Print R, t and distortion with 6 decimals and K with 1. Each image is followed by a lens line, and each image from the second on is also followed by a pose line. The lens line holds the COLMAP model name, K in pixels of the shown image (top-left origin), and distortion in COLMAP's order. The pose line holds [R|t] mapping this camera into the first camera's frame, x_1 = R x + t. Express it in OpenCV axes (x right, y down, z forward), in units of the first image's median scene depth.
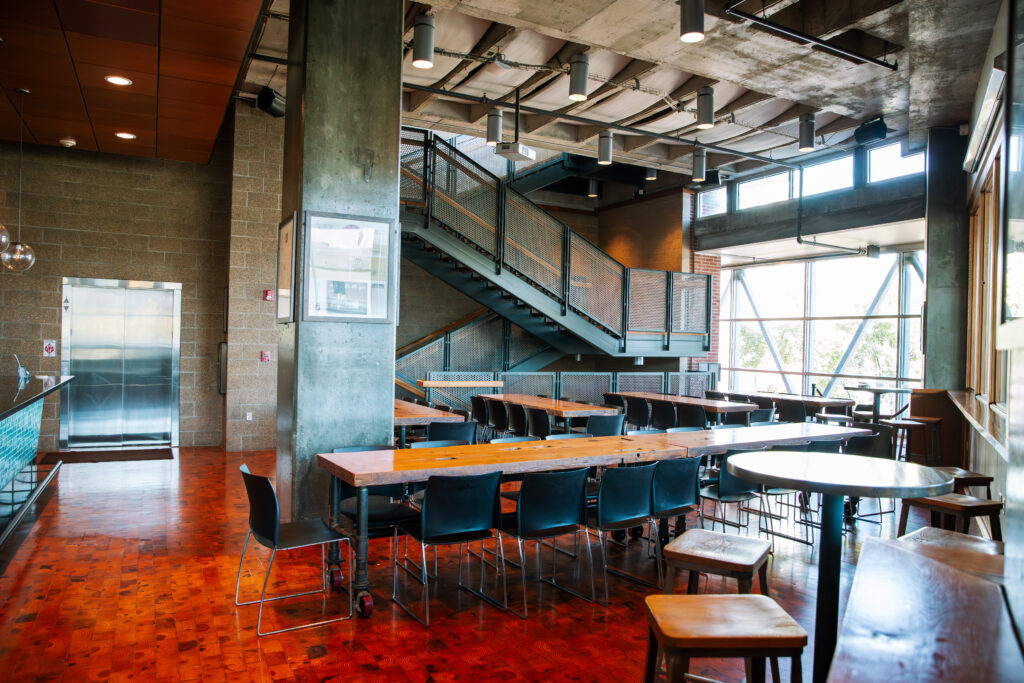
lens RADIAL K [[706.4, 0, 514.6], [0, 706.4, 346.5], [0, 0, 1]] dist [-0.115506, 0.087510]
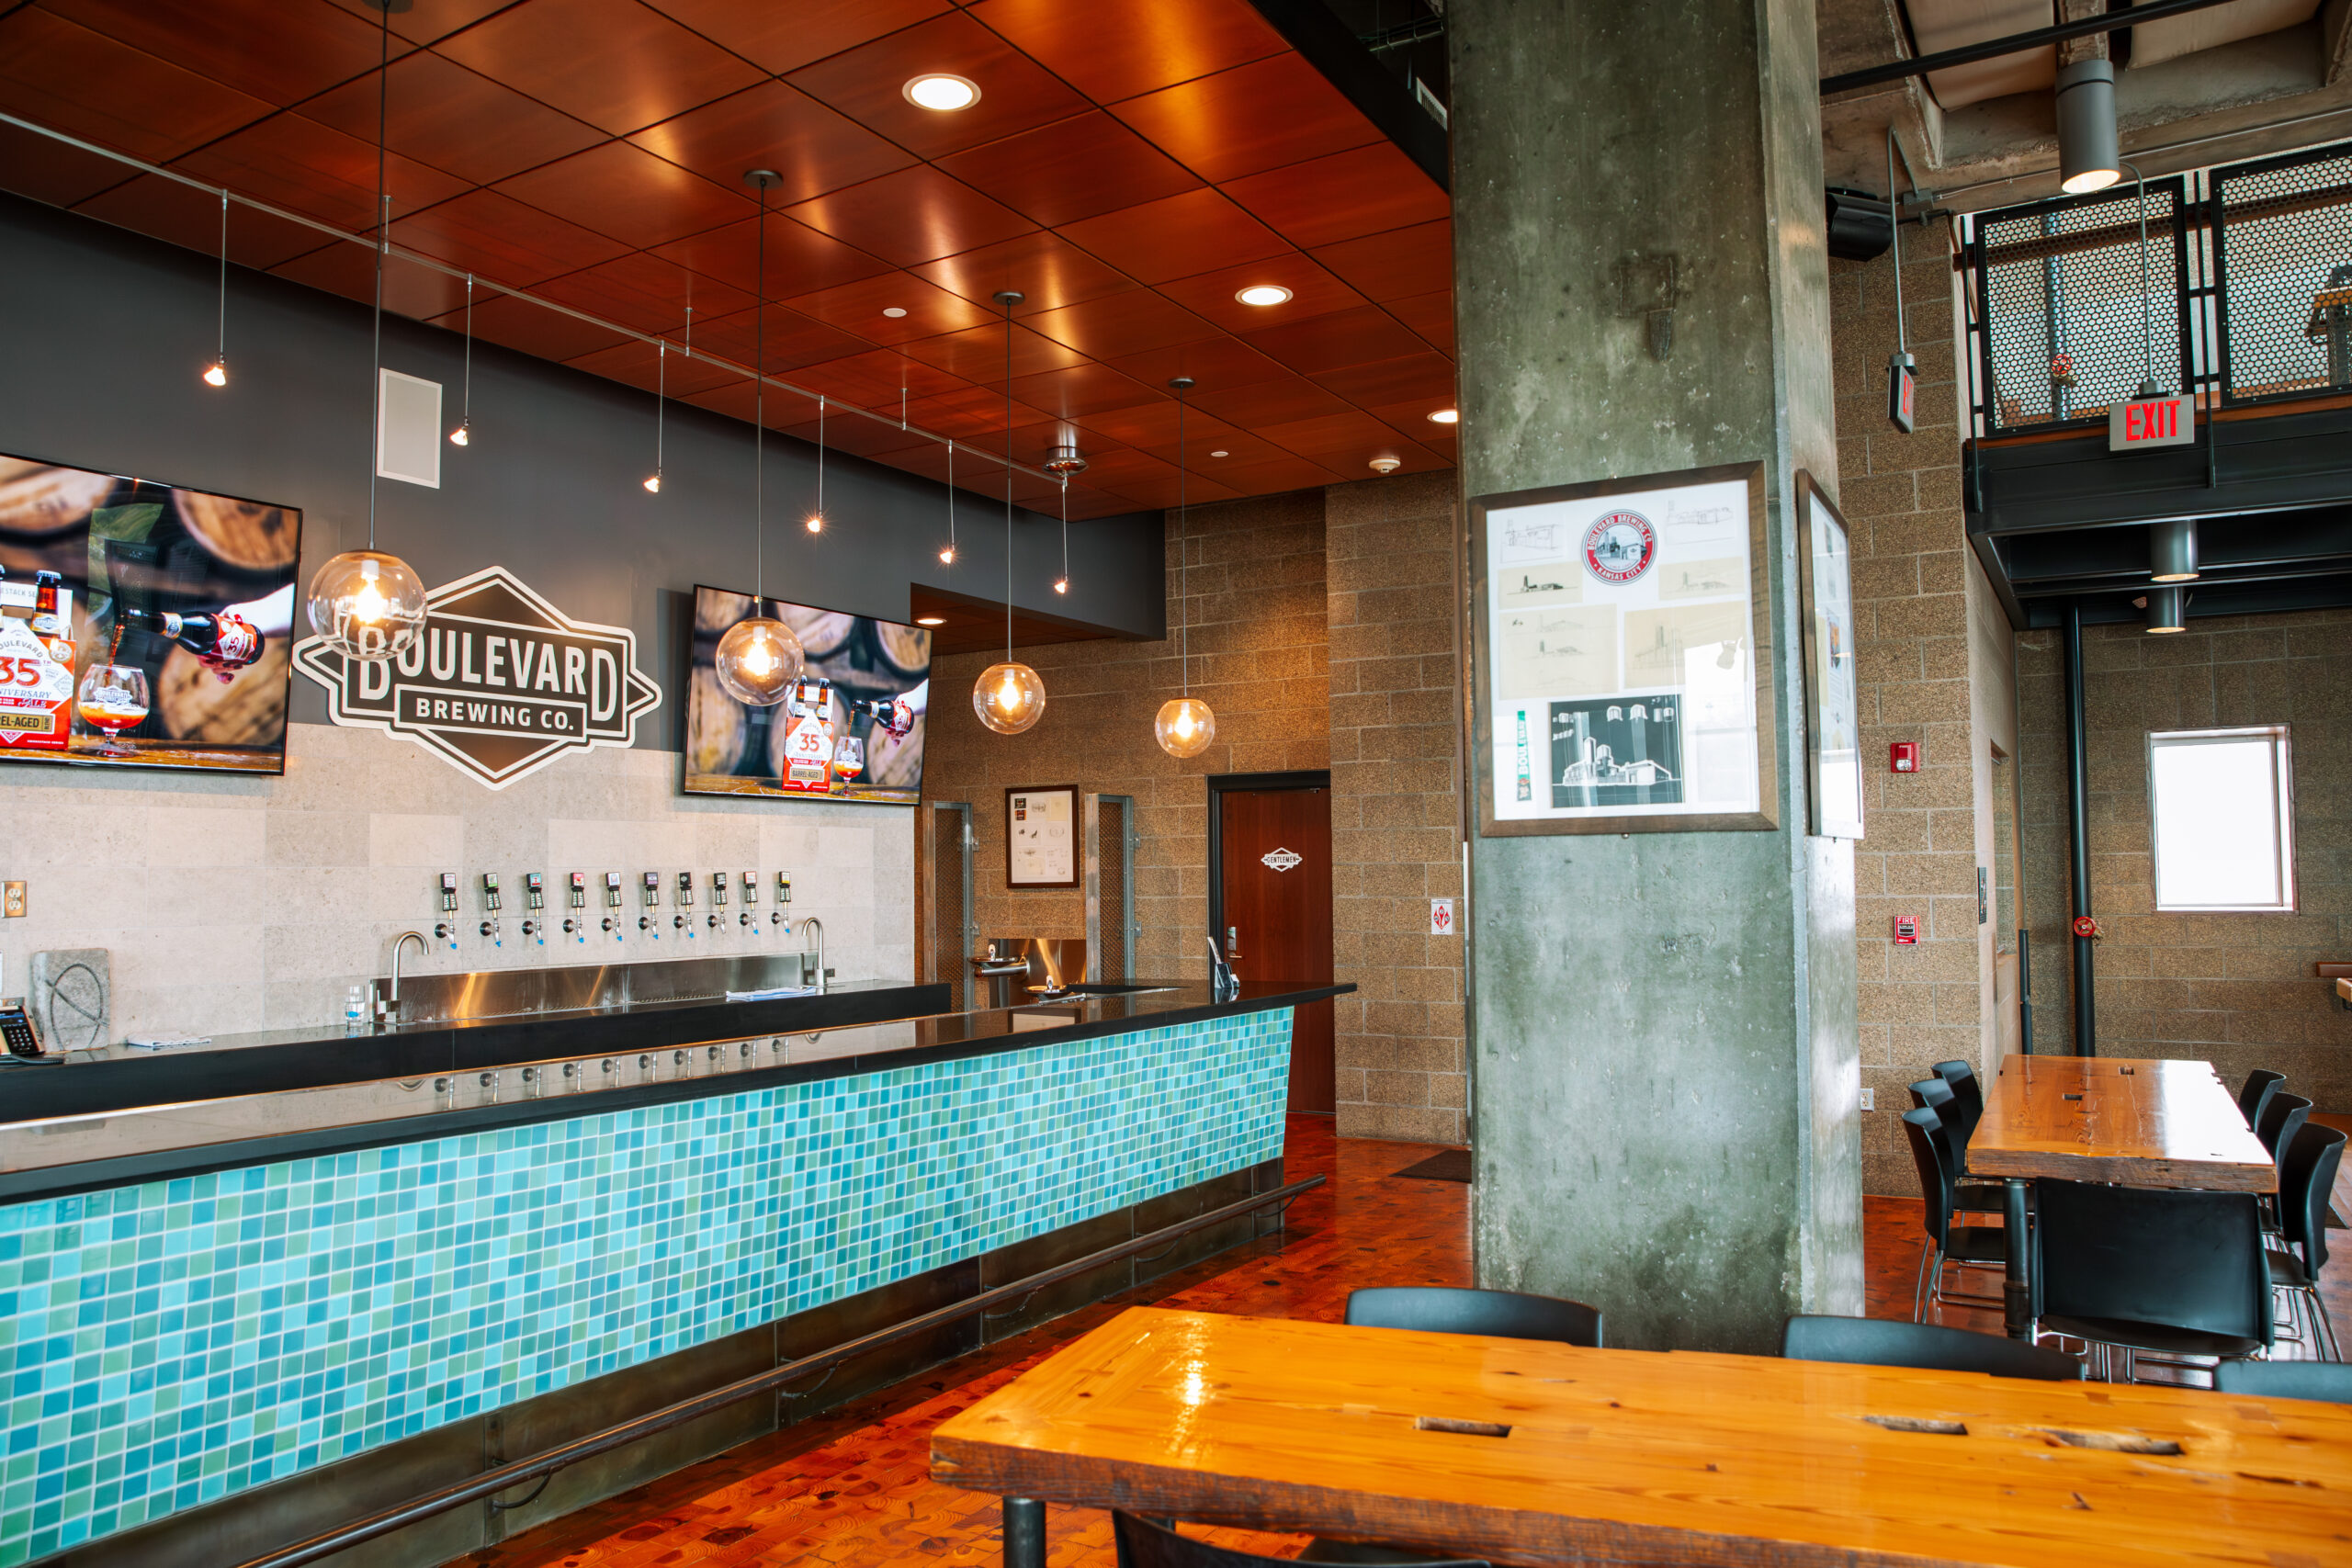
lens RADIAL K [[1631.2, 0, 1170.9], [0, 1631.2, 796.6], [0, 0, 1]] dist [-0.101400, 0.082007]
pose [[0.528394, -0.071578, -0.845977, 0.105945], [0.019126, 0.997190, -0.072426, -0.001409], [0.848784, 0.022089, 0.528278, 0.198891]]
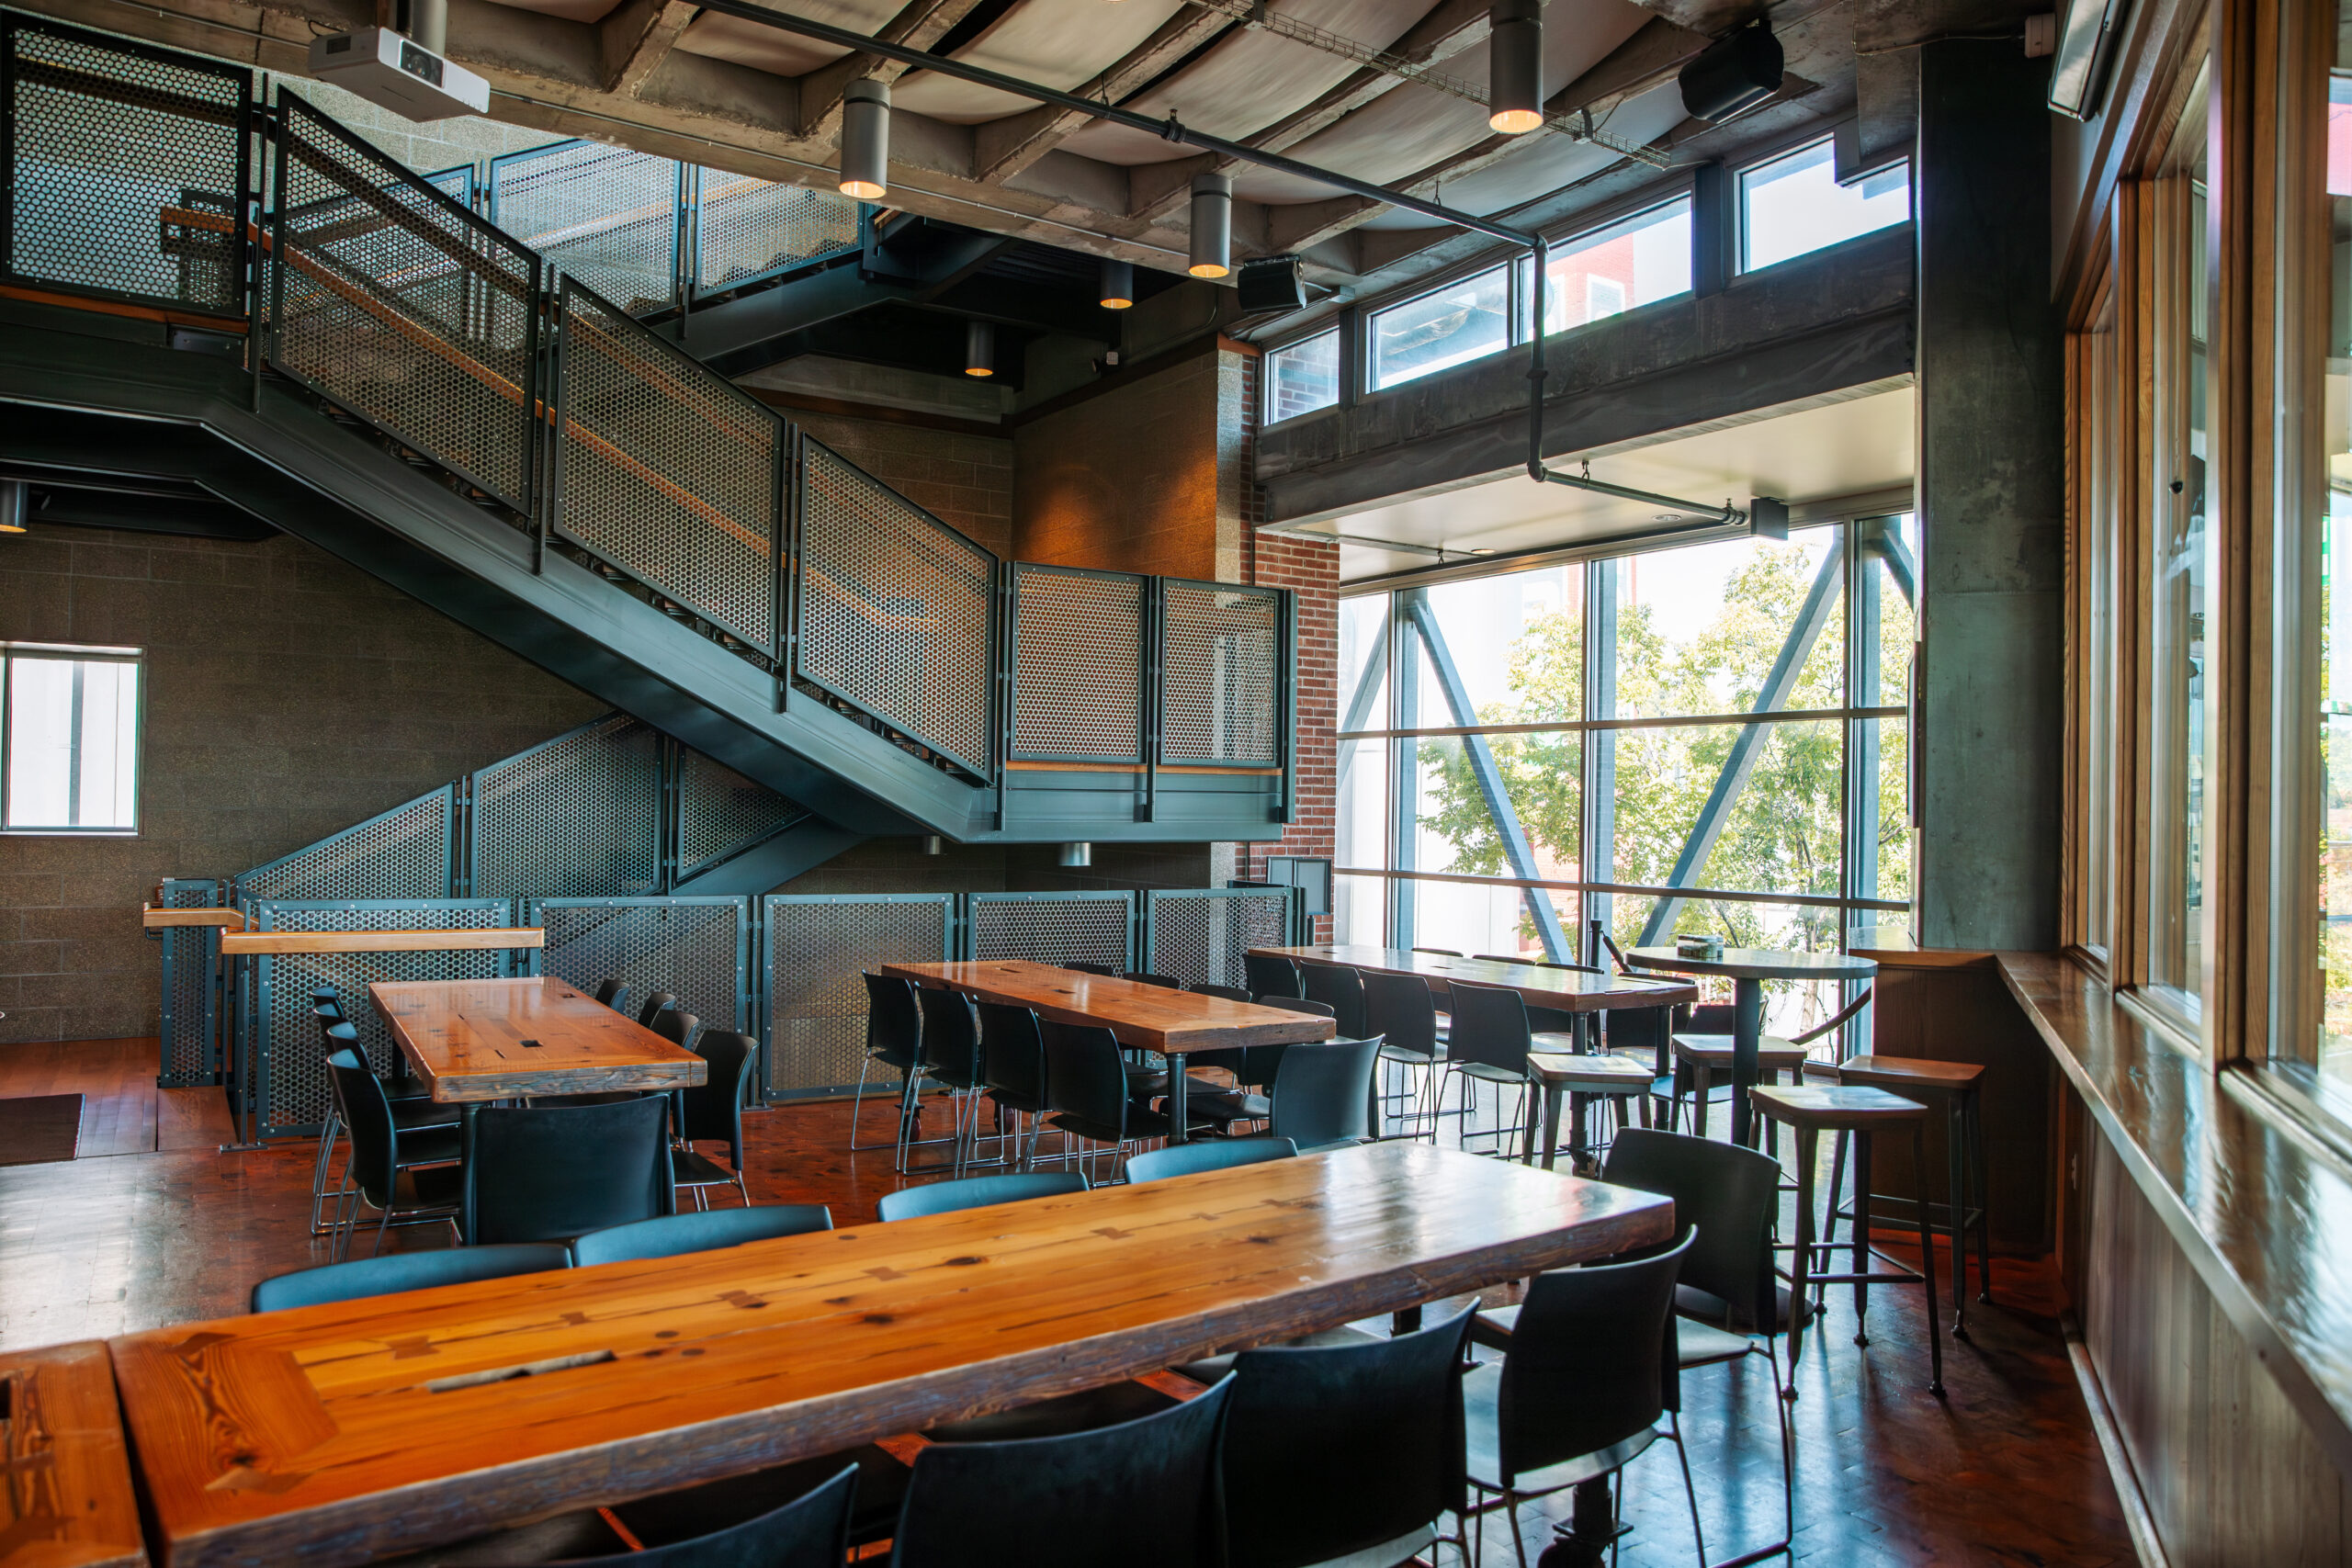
lens RADIAL K [[1622.4, 0, 1182.0], [0, 1622.4, 795.4], [0, 0, 1]] dist [-0.115506, 0.087510]
pose [[0.994702, -0.006752, 0.102581, 0.166591], [0.008005, 0.999898, -0.011810, 0.002537], [-0.102491, 0.012569, 0.994655, 0.276586]]
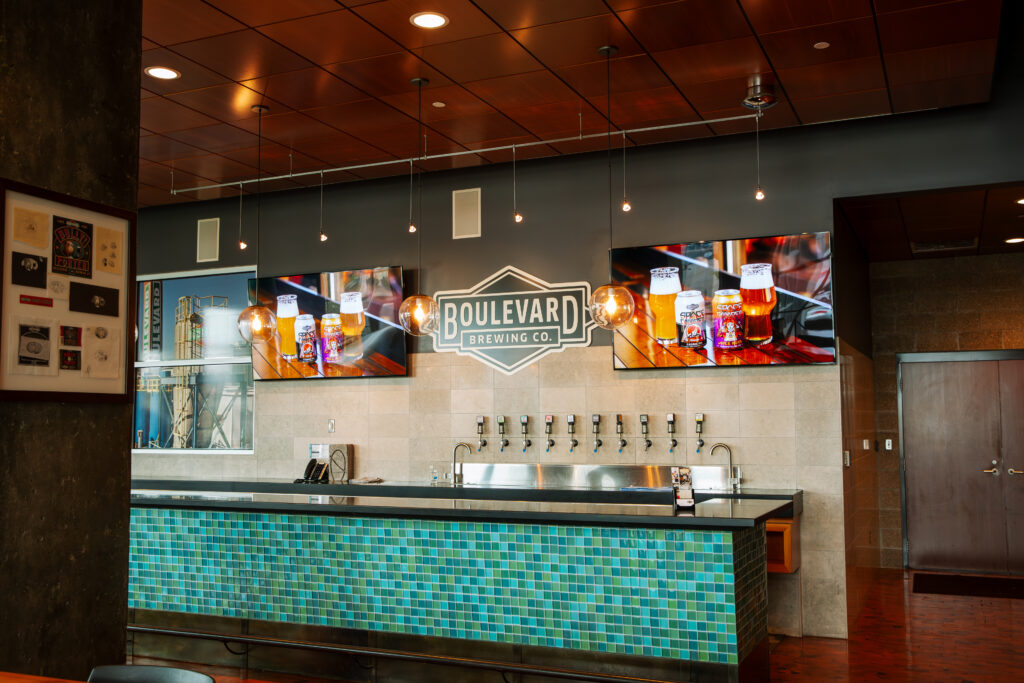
lens RADIAL K [[992.1, 0, 512.0], [0, 992.1, 341.5], [0, 0, 1]] dist [-0.004899, 0.031715]
pose [[-0.780172, -0.069699, -0.621670, -0.044810], [-0.016452, 0.995716, -0.090989, -0.007888], [0.625348, -0.060759, -0.777977, 0.821321]]
